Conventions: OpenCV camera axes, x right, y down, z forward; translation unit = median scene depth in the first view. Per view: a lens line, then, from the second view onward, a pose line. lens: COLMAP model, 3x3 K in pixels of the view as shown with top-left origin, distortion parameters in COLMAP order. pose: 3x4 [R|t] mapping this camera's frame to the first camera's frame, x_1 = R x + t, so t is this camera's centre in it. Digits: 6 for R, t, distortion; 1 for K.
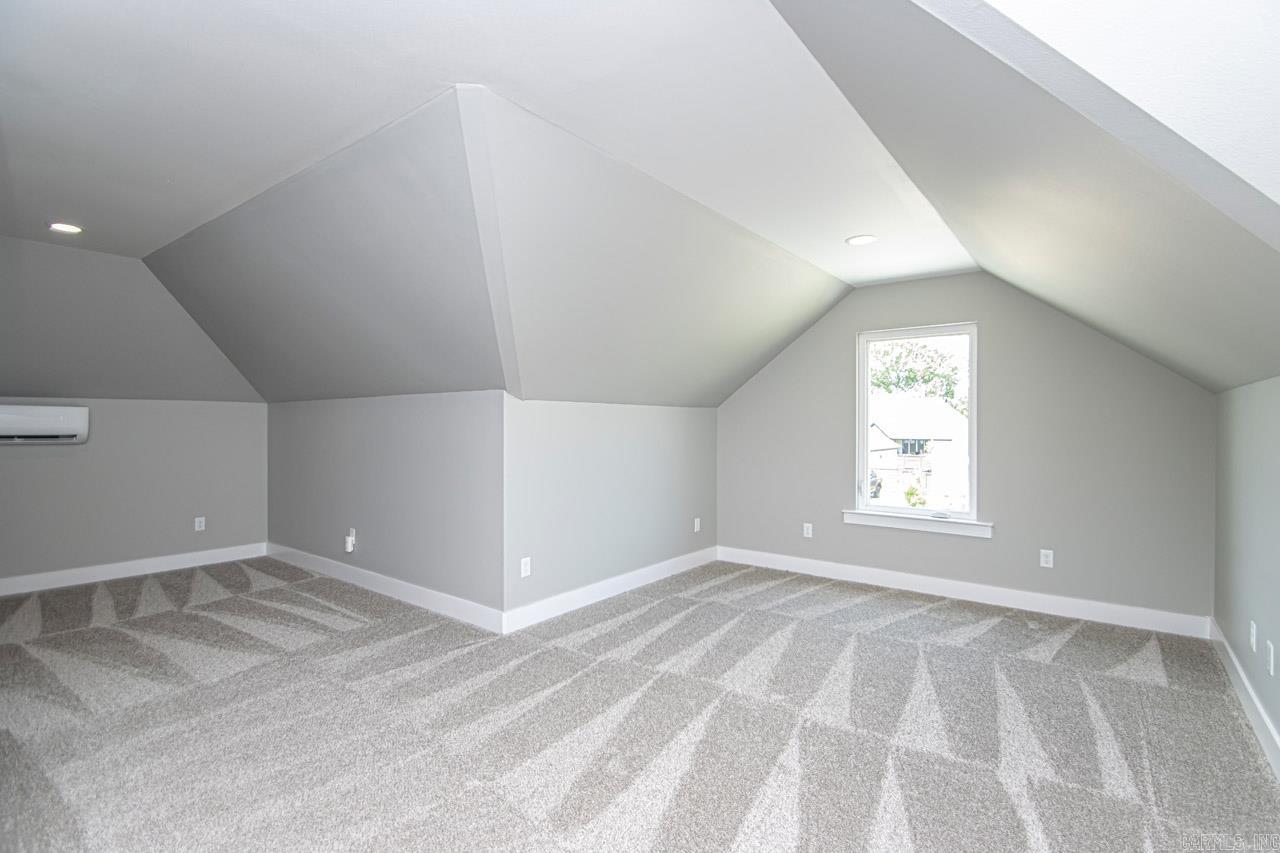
lens RADIAL K [[604.9, 0, 641.6], [0, 604.9, 425.9], [0, 0, 1]] dist [0.011989, -0.010581]
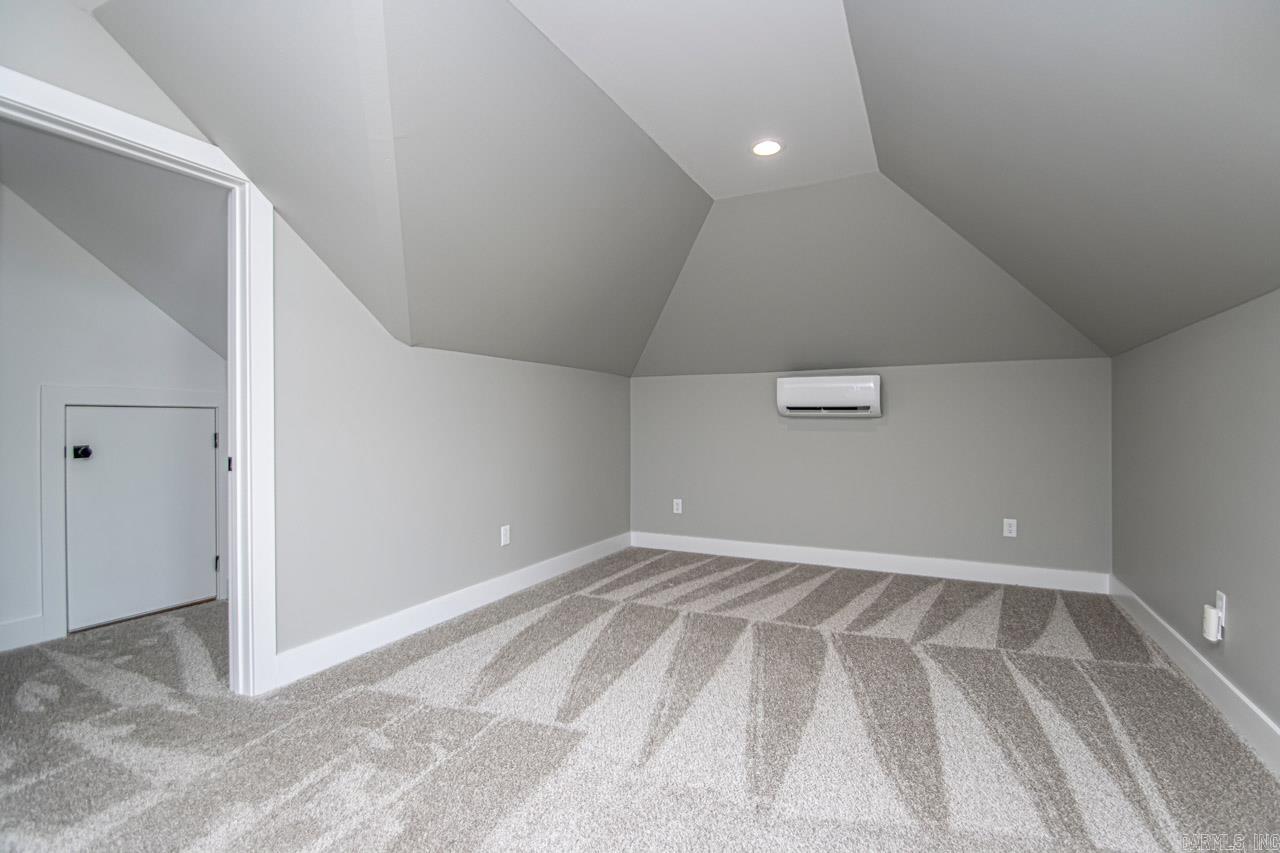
lens RADIAL K [[604.9, 0, 640.7], [0, 604.9, 420.8], [0, 0, 1]] dist [0.011989, -0.010581]
pose [[0.212412, -0.003188, -0.977175, -0.137696], [-0.002112, 0.999991, -0.003721, 0.047018], [0.977178, 0.002854, 0.212404, 0.546731]]
